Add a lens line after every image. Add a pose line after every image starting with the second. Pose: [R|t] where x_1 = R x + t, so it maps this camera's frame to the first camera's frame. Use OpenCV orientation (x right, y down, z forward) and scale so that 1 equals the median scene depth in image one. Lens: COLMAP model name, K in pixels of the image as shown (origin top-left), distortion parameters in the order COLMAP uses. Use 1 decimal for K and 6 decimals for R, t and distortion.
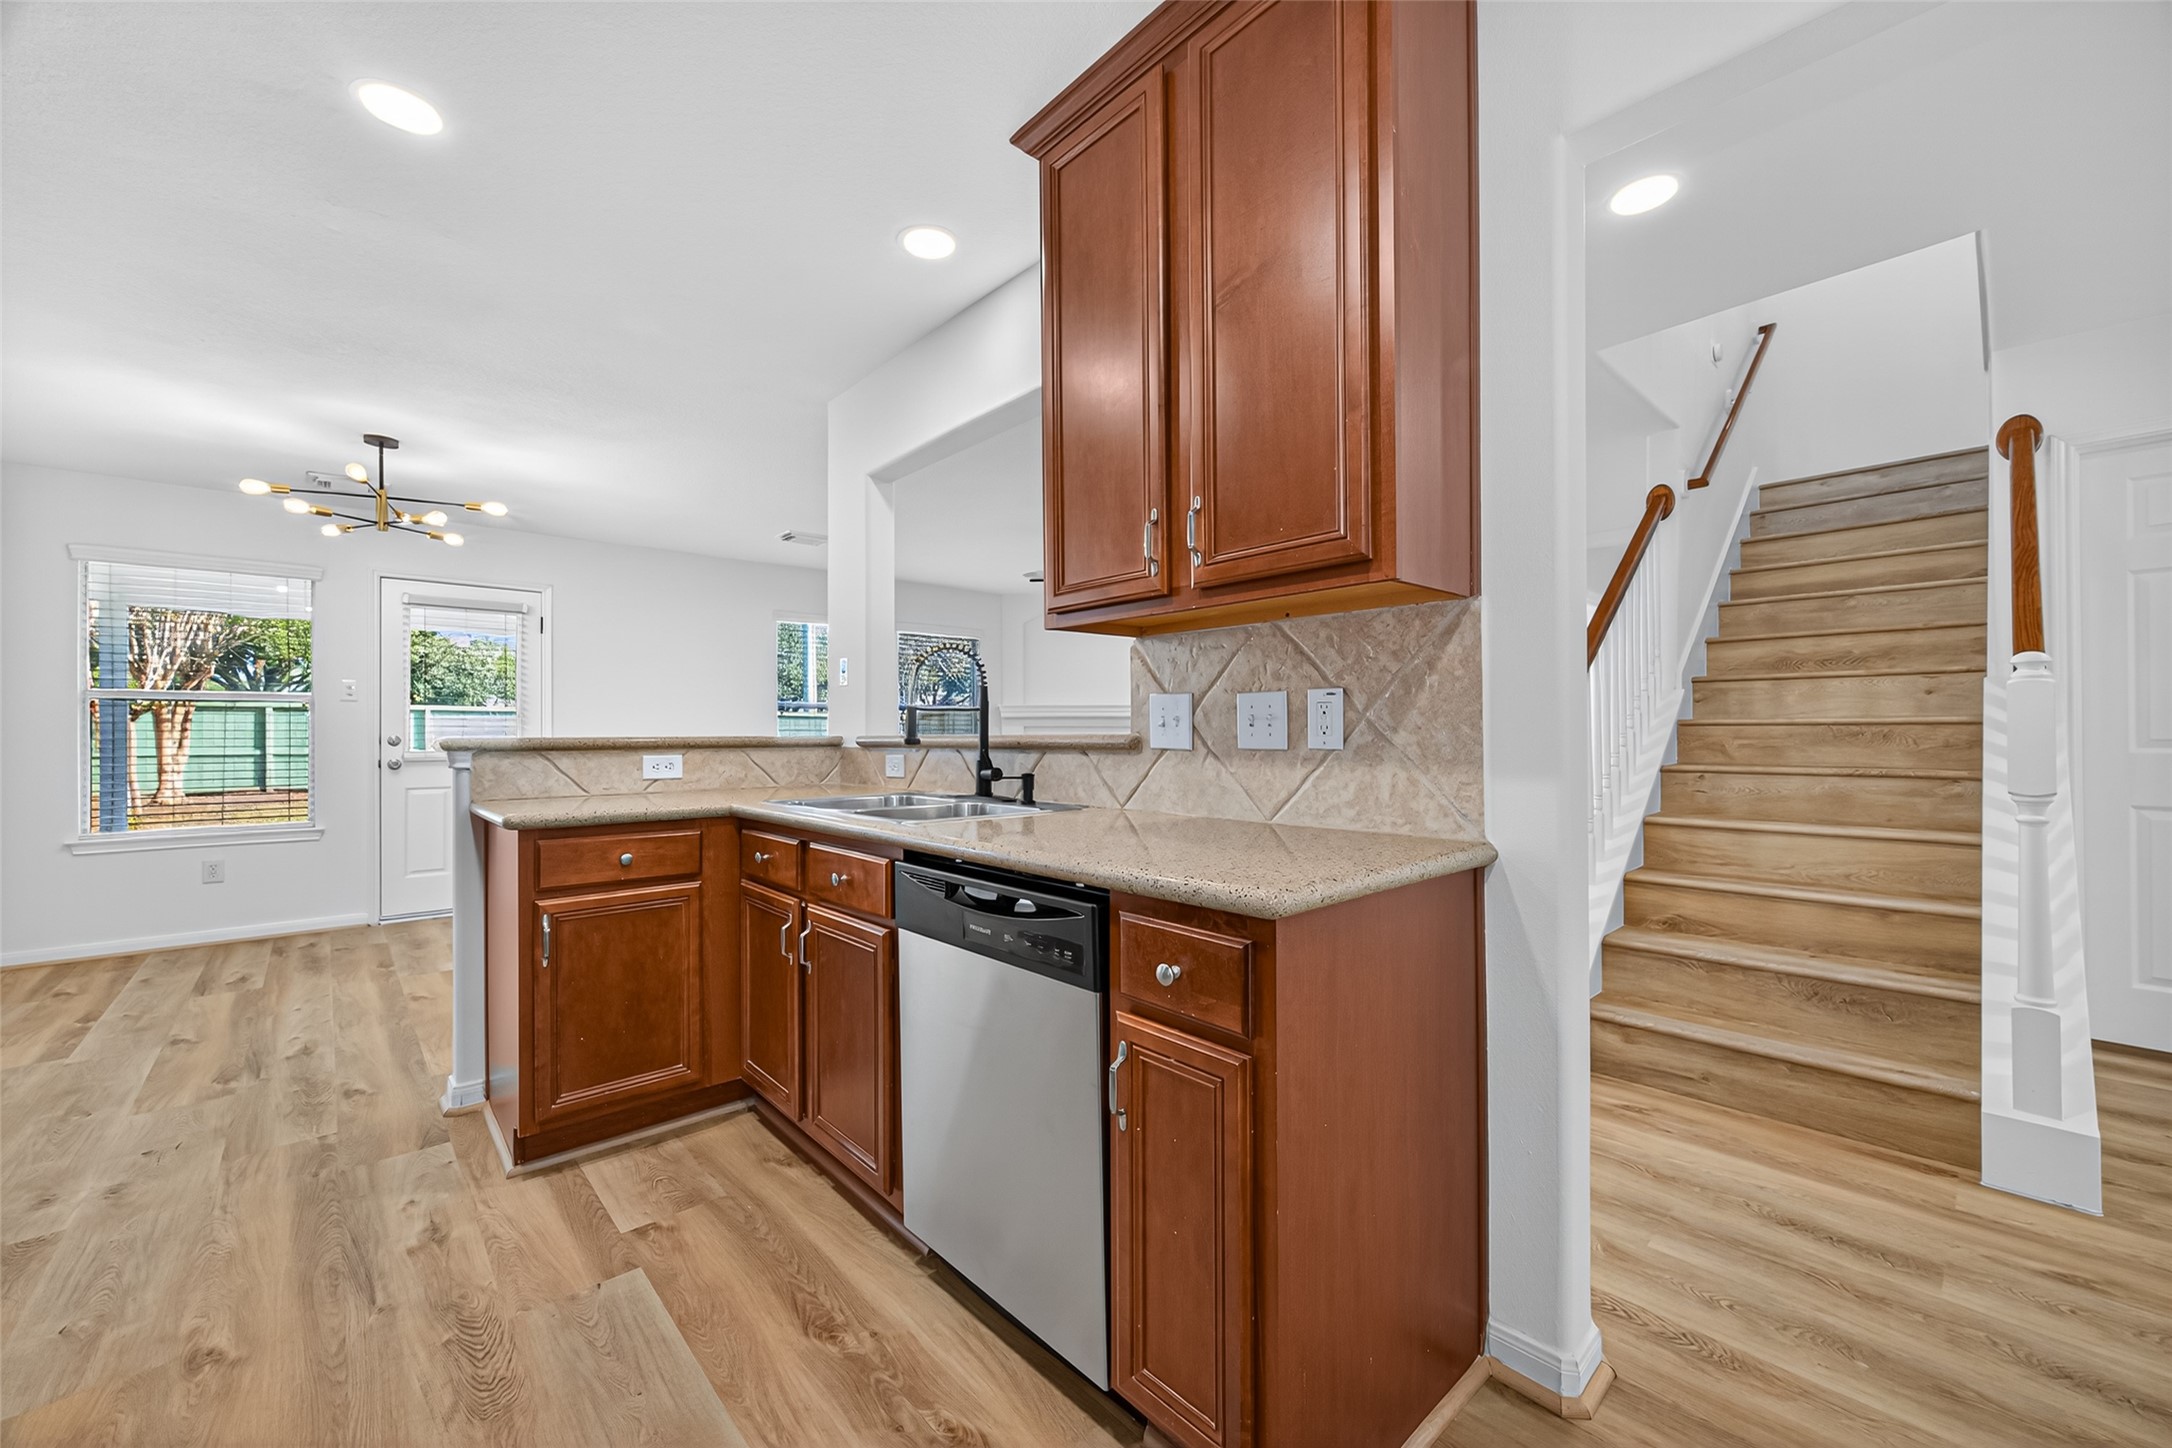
lens RADIAL K [[840.8, 0, 1085.5], [0, 840.8, 730.0], [0, 0, 1]] dist [0.006225, -0.001524]
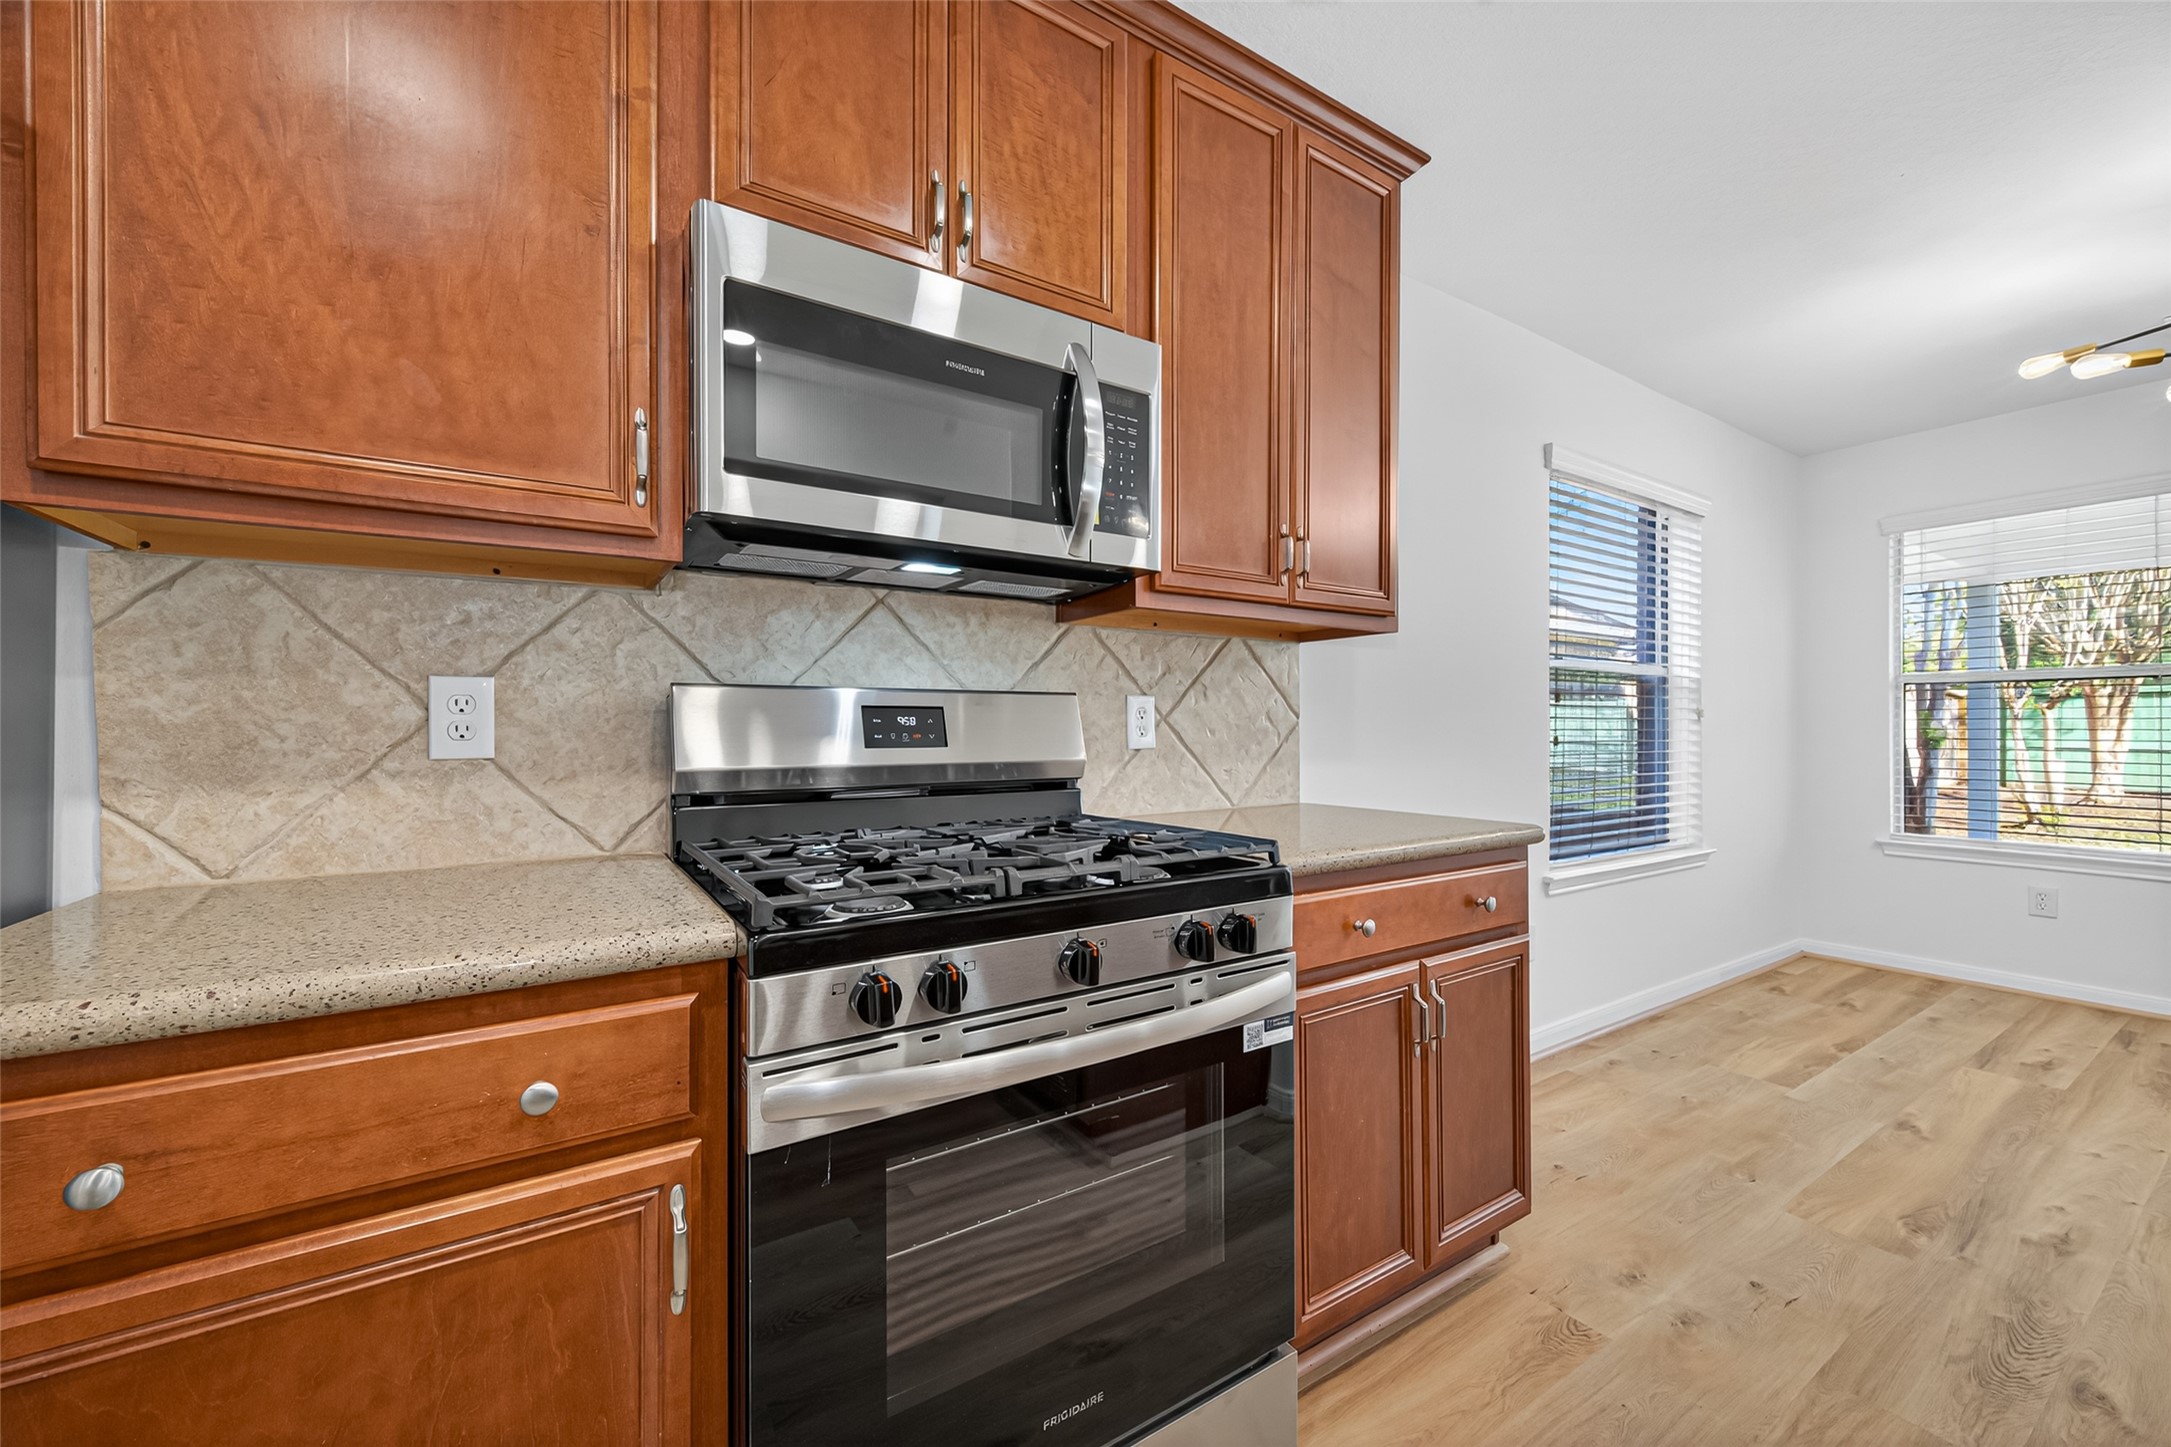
lens RADIAL K [[840.4, 0, 1085.2], [0, 840.4, 726.5], [0, 0, 1]] dist [0.006225, -0.001524]
pose [[-0.154473, 0.002187, -0.987995, -0.172992], [0.004244, 0.999990, 0.001550, 0.003582], [0.987988, -0.003954, -0.154481, 0.322657]]
